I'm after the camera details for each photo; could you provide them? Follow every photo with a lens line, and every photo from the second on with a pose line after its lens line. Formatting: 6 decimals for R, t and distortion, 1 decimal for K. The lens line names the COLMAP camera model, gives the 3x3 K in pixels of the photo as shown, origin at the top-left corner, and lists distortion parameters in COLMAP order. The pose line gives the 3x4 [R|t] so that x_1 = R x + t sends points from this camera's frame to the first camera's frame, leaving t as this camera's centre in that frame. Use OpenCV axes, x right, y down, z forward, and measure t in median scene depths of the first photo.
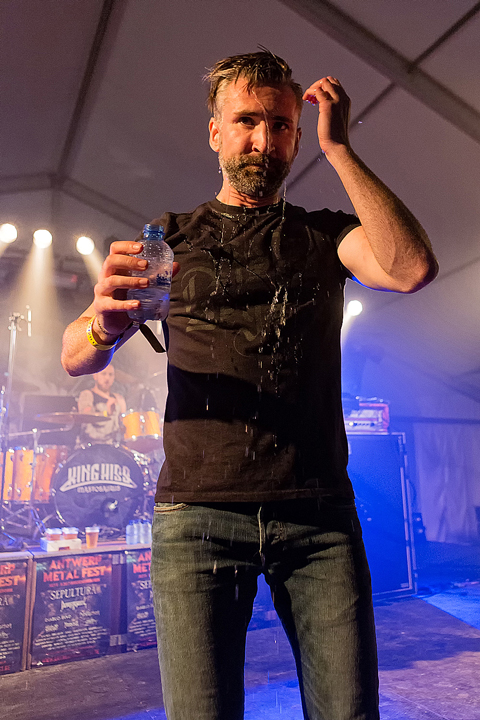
lens RADIAL K [[577.7, 0, 273.2], [0, 577.7, 337.7], [0, 0, 1]] dist [-0.013499, 0.005920]
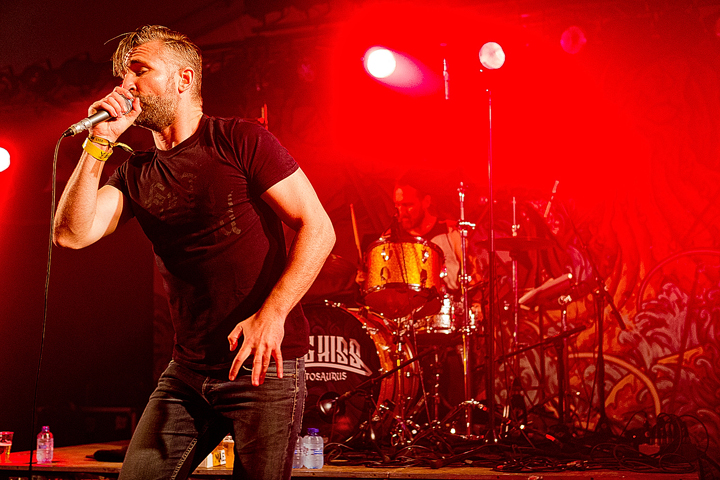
lens RADIAL K [[952.1, 0, 362.1], [0, 952.1, 239.3], [0, 0, 1]] dist [-0.030781, -0.008077]
pose [[0.689857, -0.087009, -0.718698, 0.502900], [0.157690, 0.986974, 0.031874, 0.108617], [0.706563, -0.135320, 0.694592, 0.408485]]
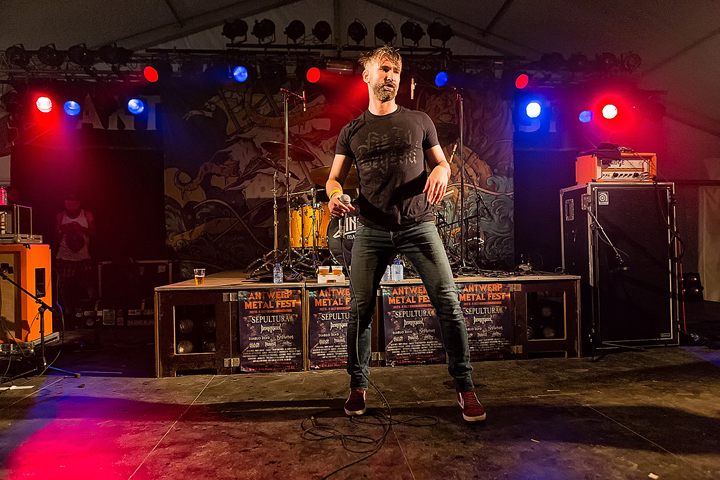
lens RADIAL K [[486.5, 0, 362.8], [0, 486.5, 241.3], [0, 0, 1]] dist [-0.016961, 0.002068]
pose [[0.927008, 0.003675, -0.375024, 0.071333], [0.079923, 0.975047, 0.207114, 0.074178], [0.366427, -0.221969, 0.903582, 0.118261]]
